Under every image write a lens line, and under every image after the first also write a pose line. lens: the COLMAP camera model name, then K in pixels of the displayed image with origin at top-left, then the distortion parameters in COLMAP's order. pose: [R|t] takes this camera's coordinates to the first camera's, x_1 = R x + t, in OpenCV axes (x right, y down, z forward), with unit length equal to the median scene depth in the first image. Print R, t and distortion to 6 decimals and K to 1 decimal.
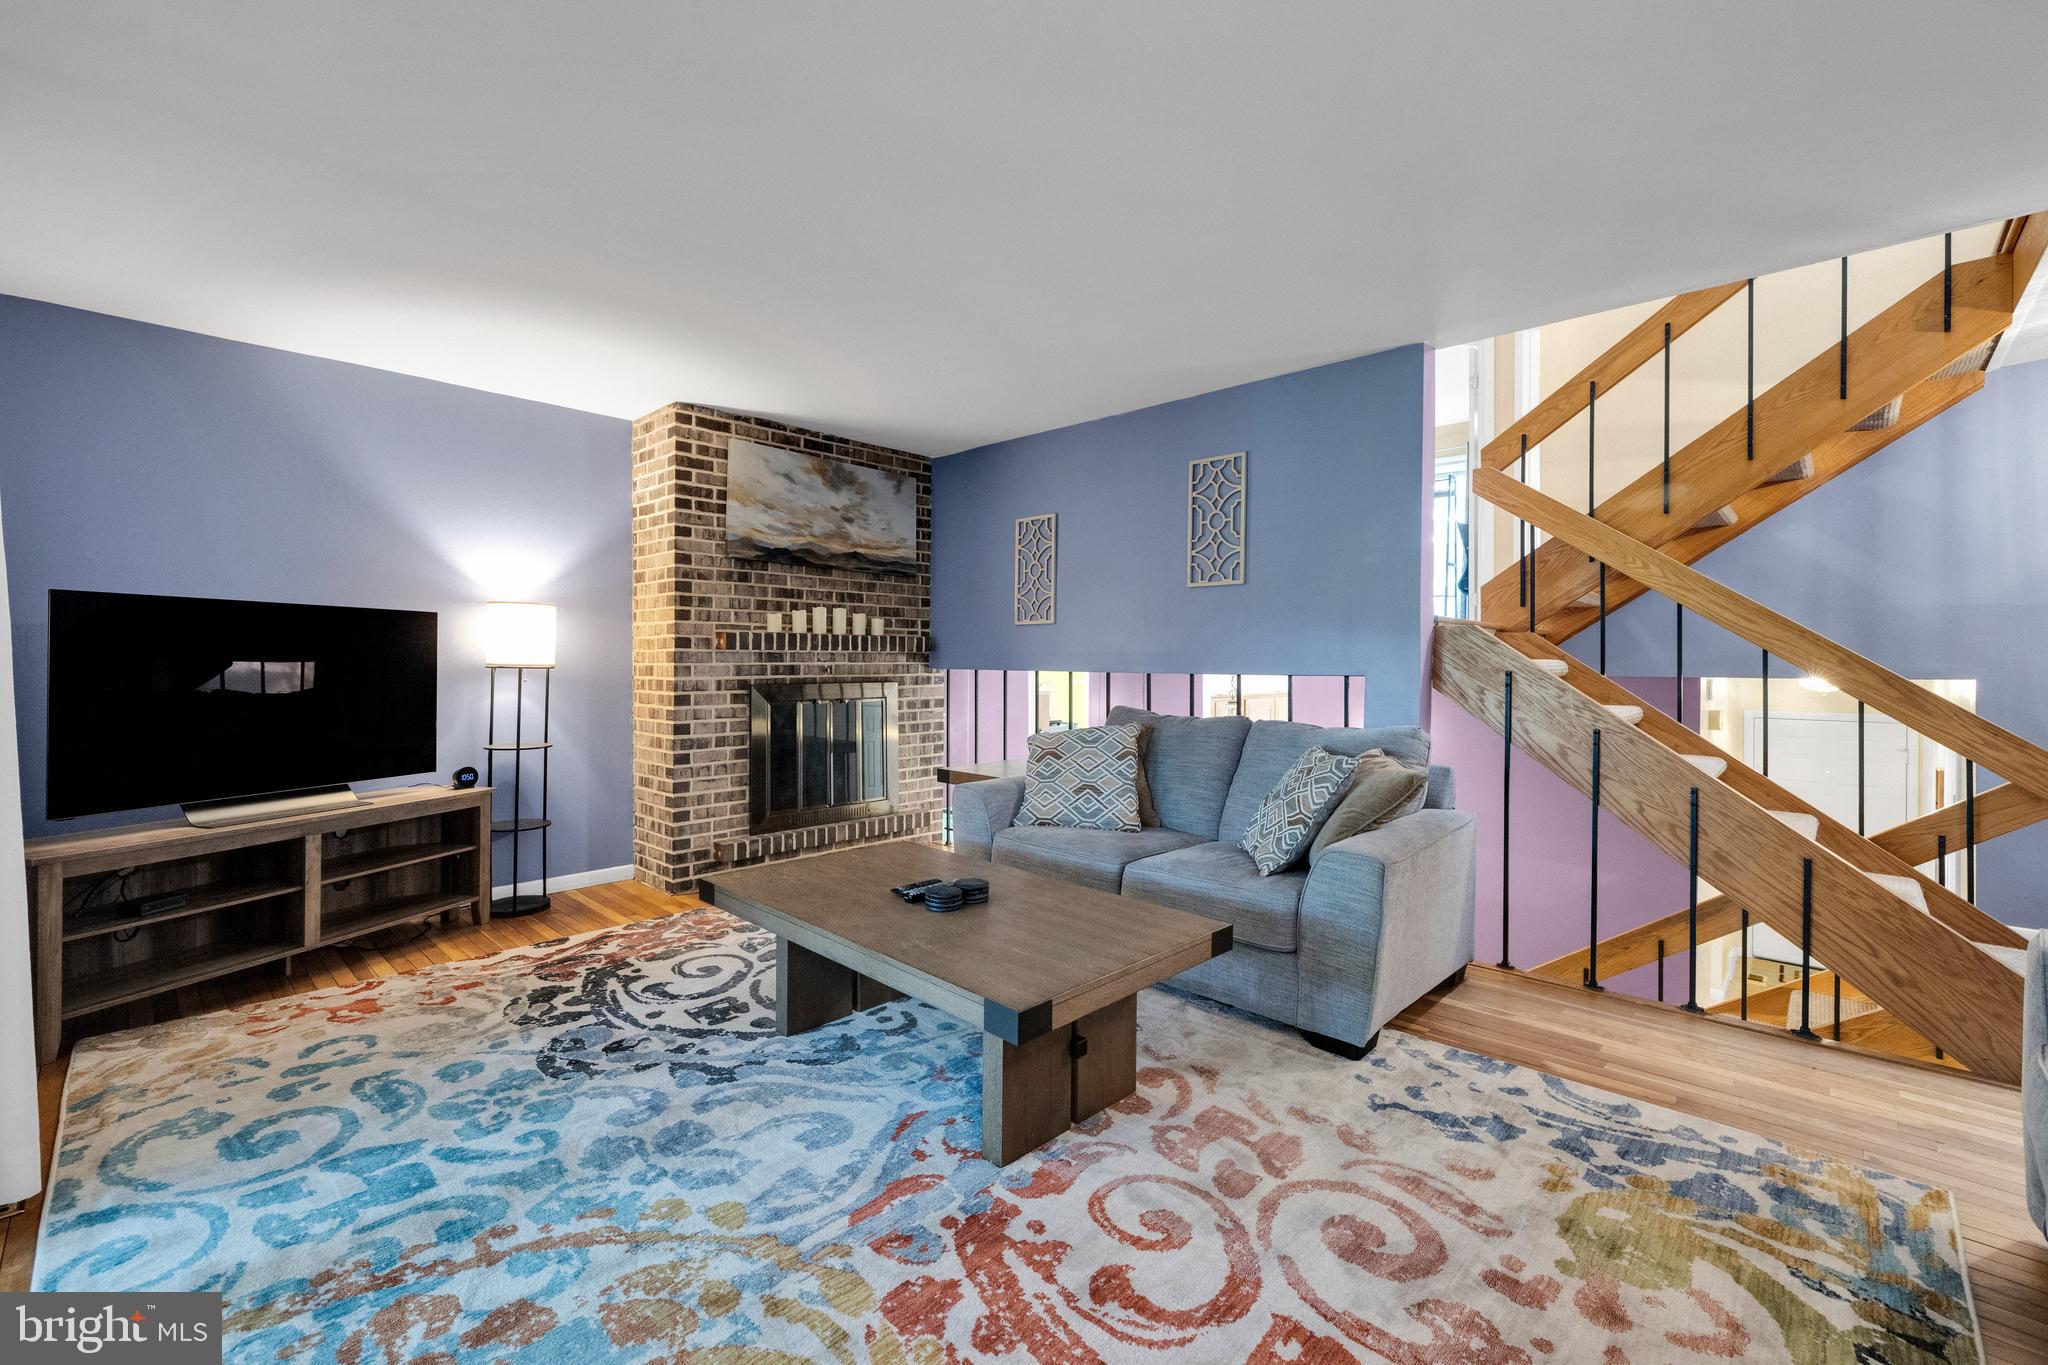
lens RADIAL K [[861.7, 0, 1026.3], [0, 861.7, 668.1], [0, 0, 1]] dist [0.001094, 0.000510]
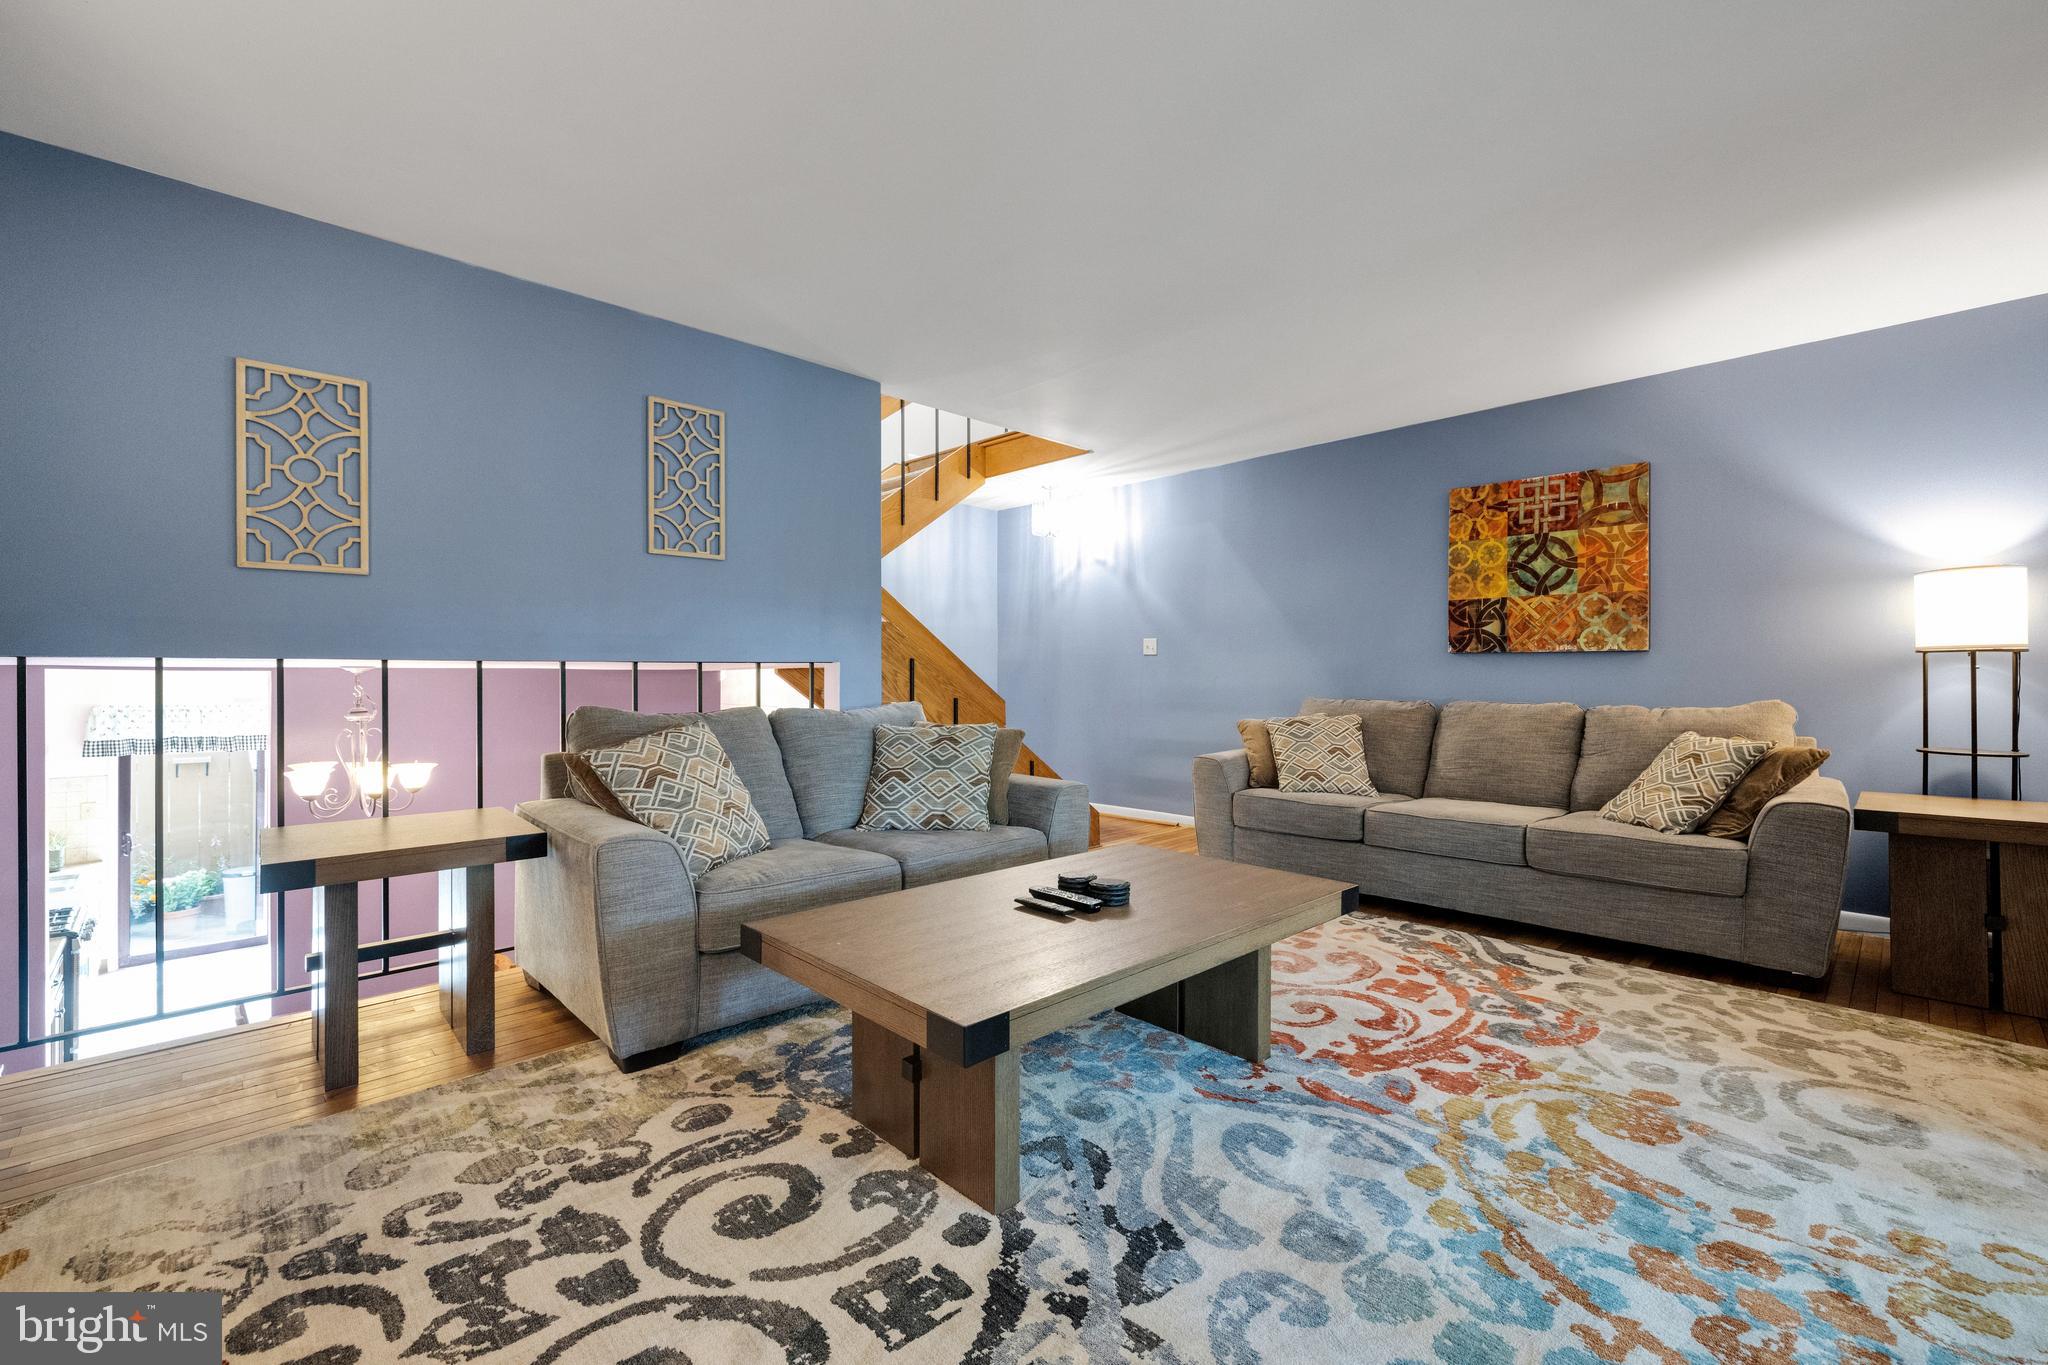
lens RADIAL K [[861.7, 0, 1026.3], [0, 861.7, 668.1], [0, 0, 1]] dist [0.001094, 0.000510]
pose [[0.024615, 0.005901, 0.999680, -0.955056], [0.010996, 0.999920, -0.006173, 0.037262], [-0.999637, 0.011144, 0.024548, 1.011238]]
